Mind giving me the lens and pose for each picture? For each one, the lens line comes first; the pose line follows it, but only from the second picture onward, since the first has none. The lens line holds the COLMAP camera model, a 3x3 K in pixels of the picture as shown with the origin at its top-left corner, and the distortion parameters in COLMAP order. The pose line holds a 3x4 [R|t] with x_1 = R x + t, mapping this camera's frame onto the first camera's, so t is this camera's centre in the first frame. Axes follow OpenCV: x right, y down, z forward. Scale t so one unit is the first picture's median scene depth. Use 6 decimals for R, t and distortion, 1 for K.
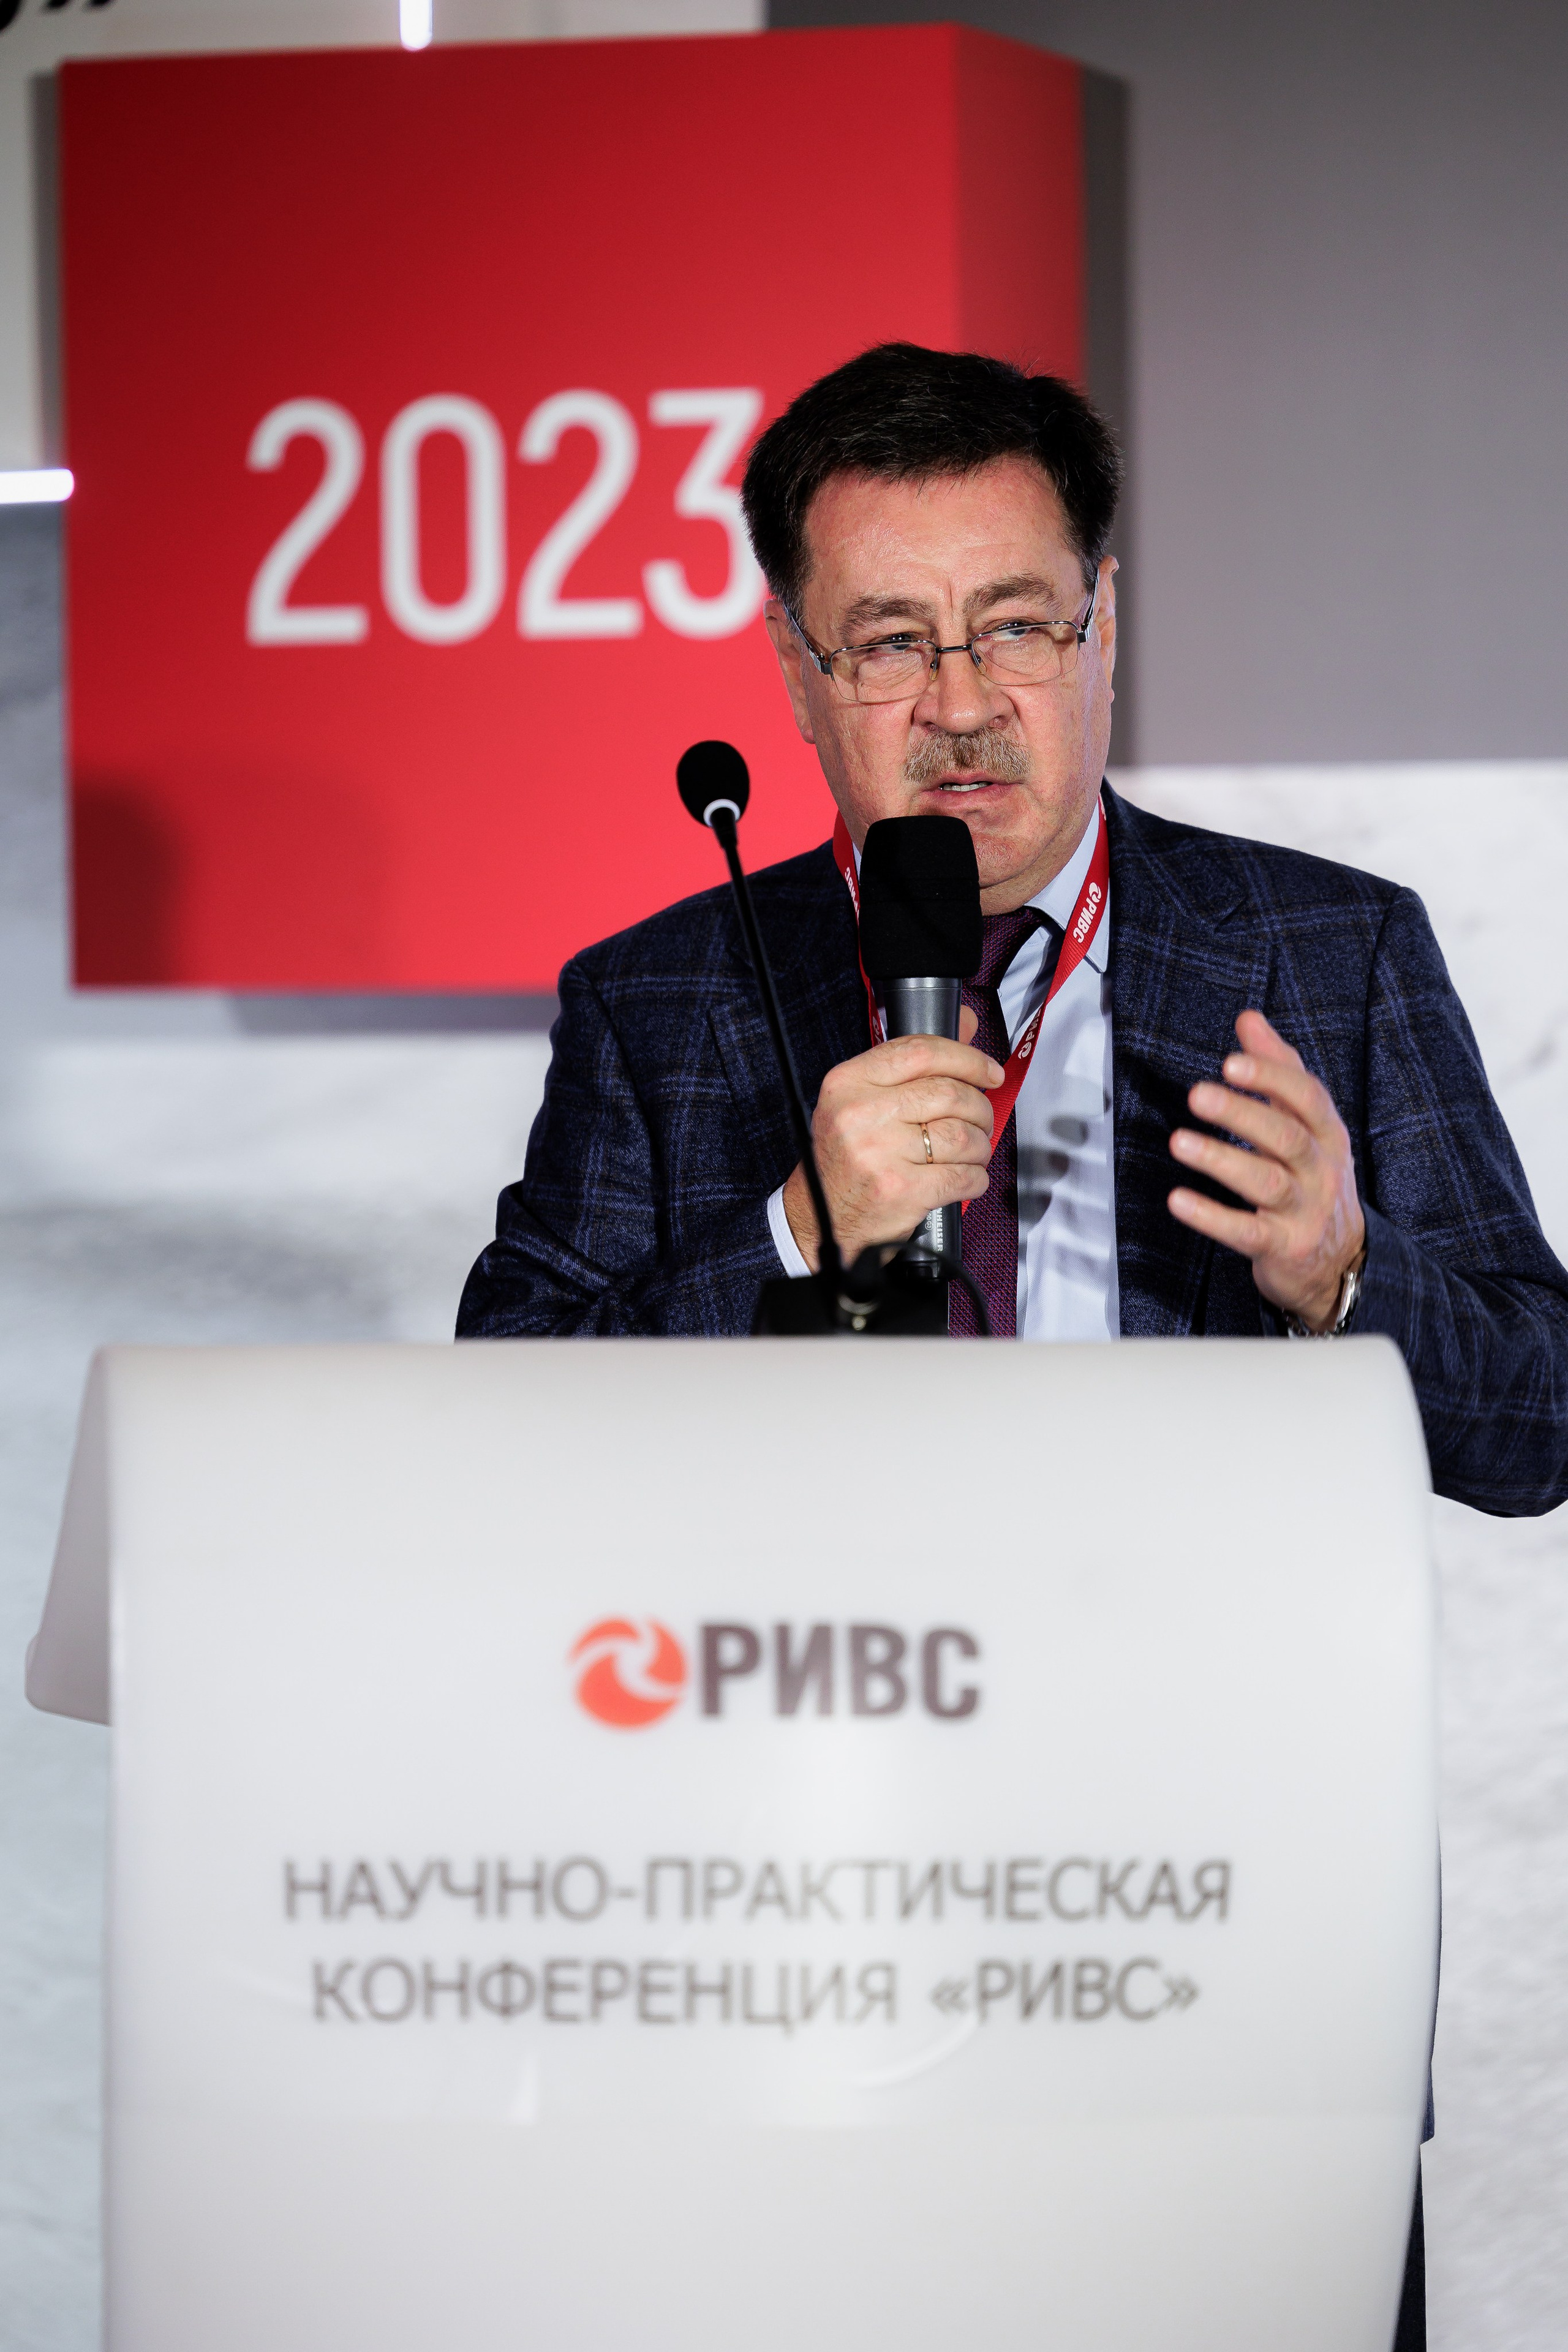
lens RADIAL K [[10323.6, 0, 784.0], [0, 10323.6, 1176.0], [0, 0, 1]] dist [0.139781, 2.782839]
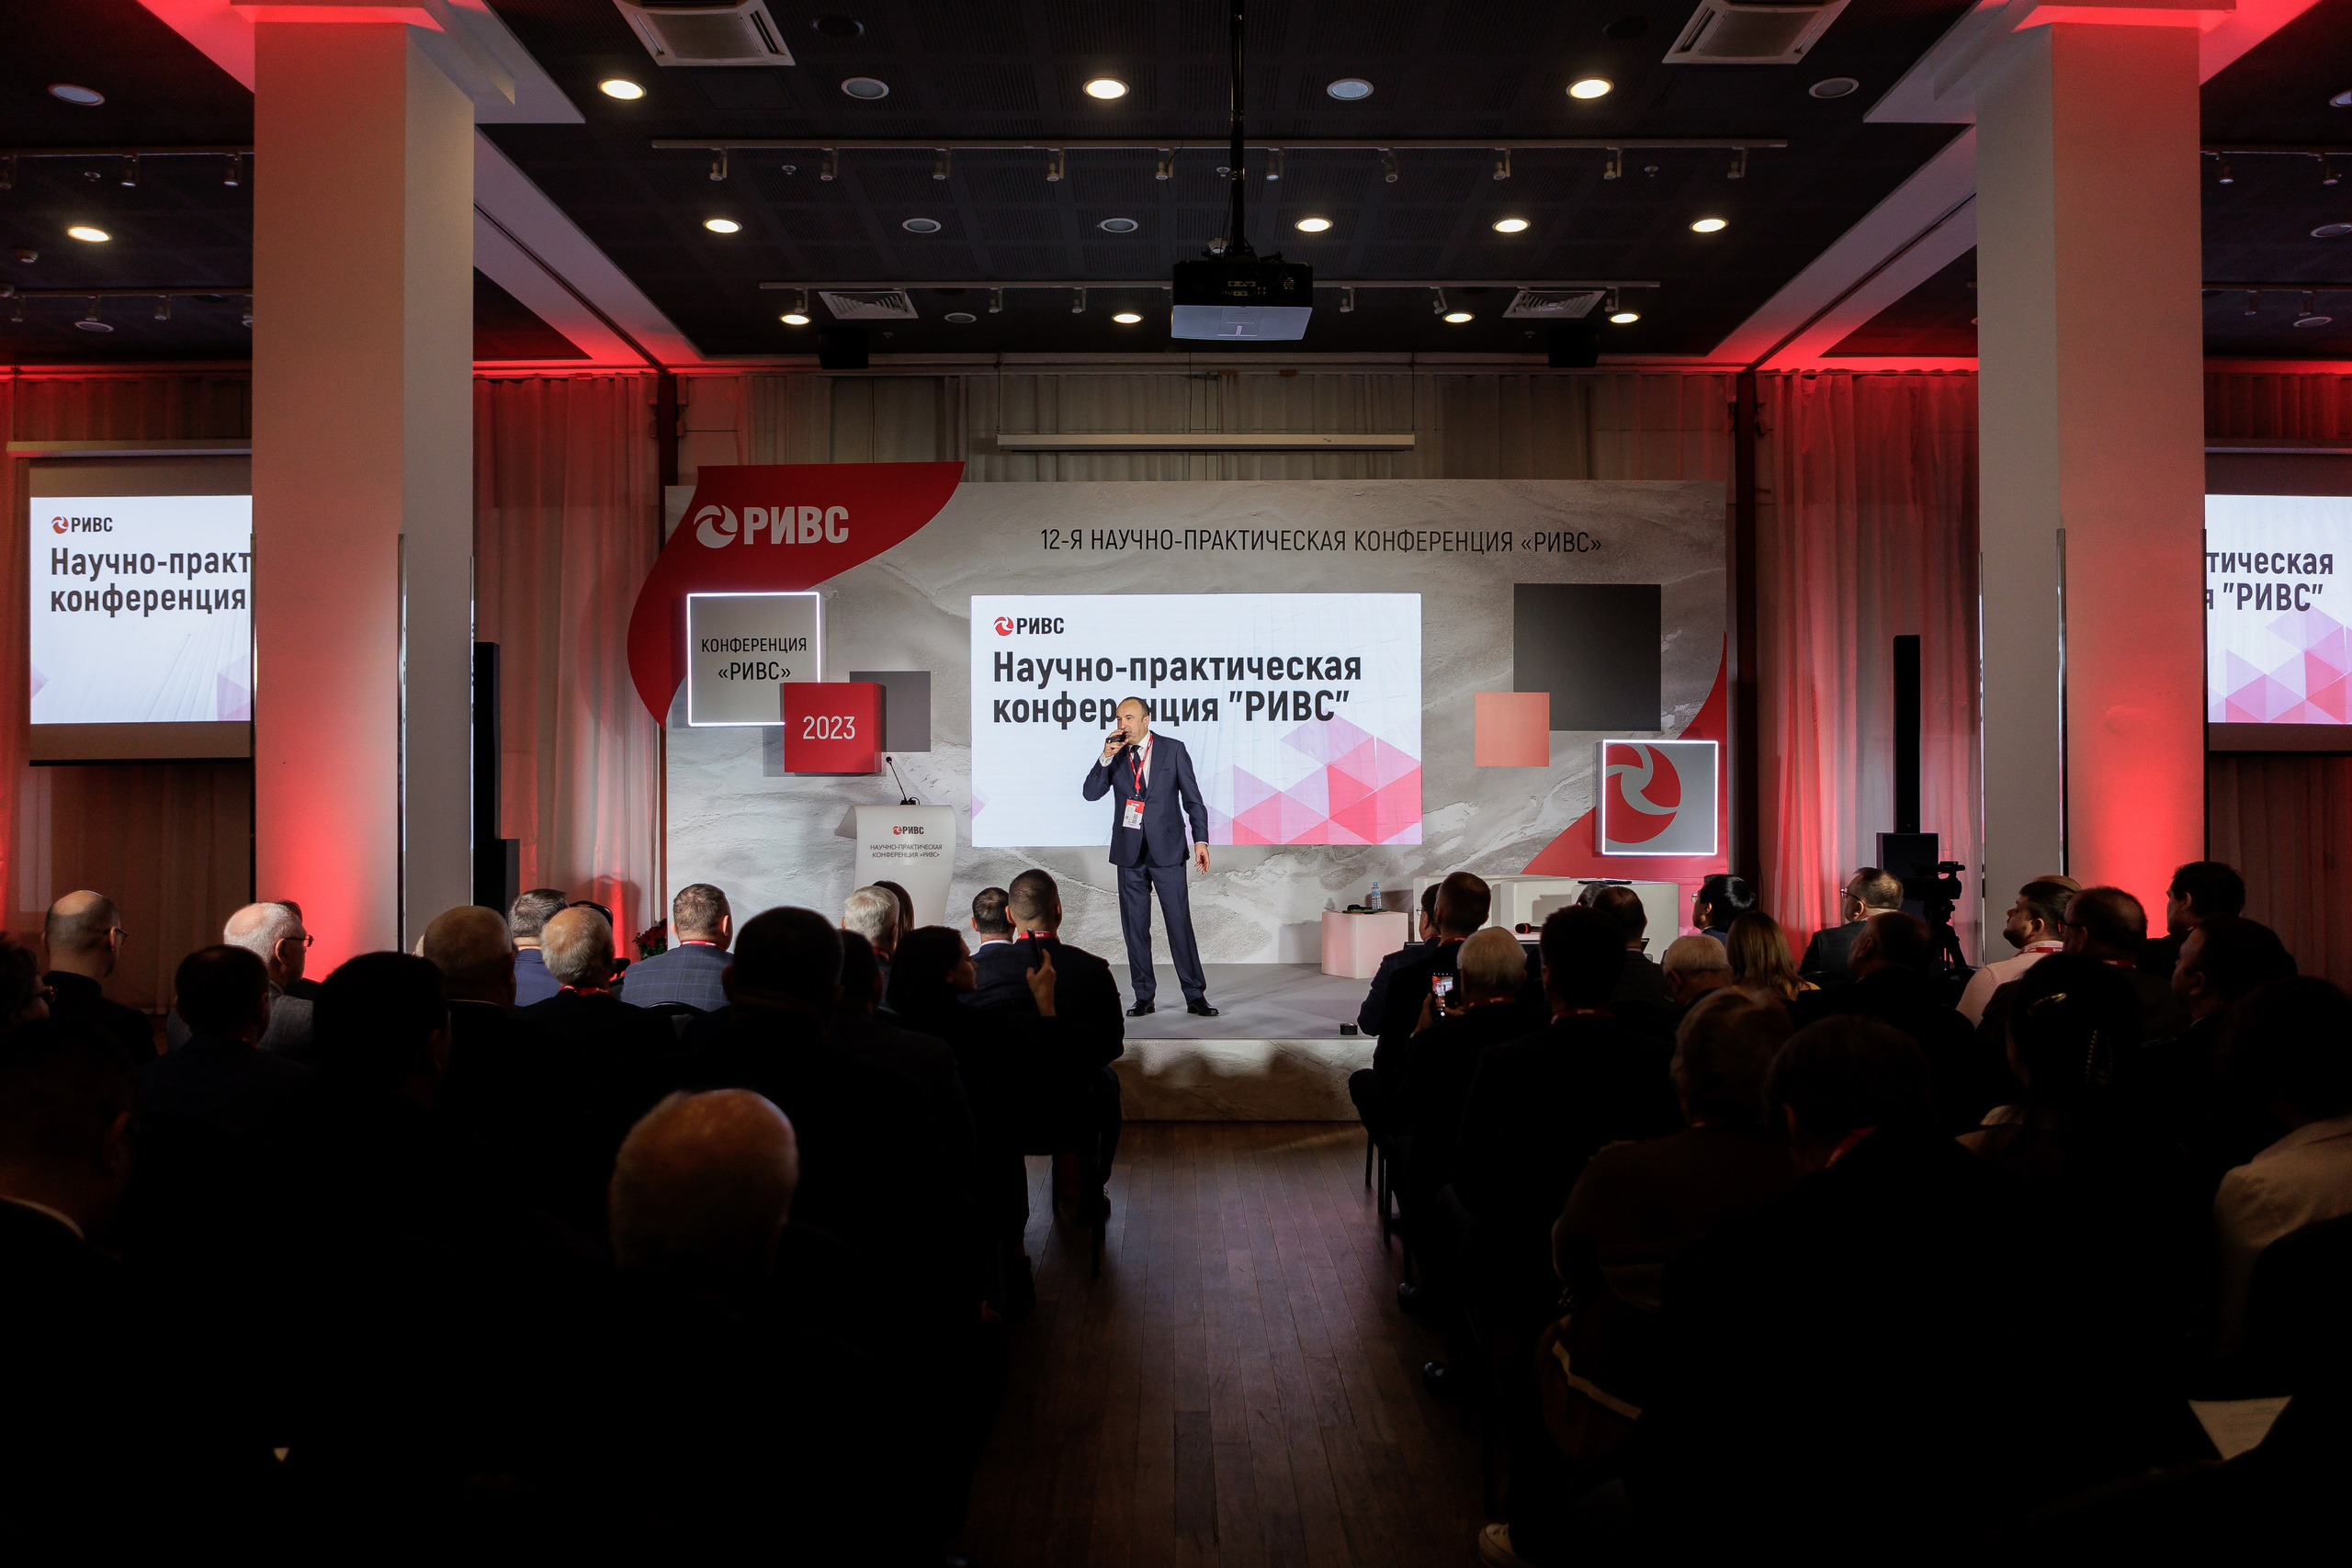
lens RADIAL K [[1641.9, 0, 1176.0], [0, 1641.9, 784.0], [0, 0, 1]] dist [-0.001339, 0.004218]
pose [[0.950619, 0.003506, 0.310341, -0.329588], [-0.005018, 0.999979, 0.004073, -0.023343], [-0.310320, -0.005429, 0.950616, -1.101785]]
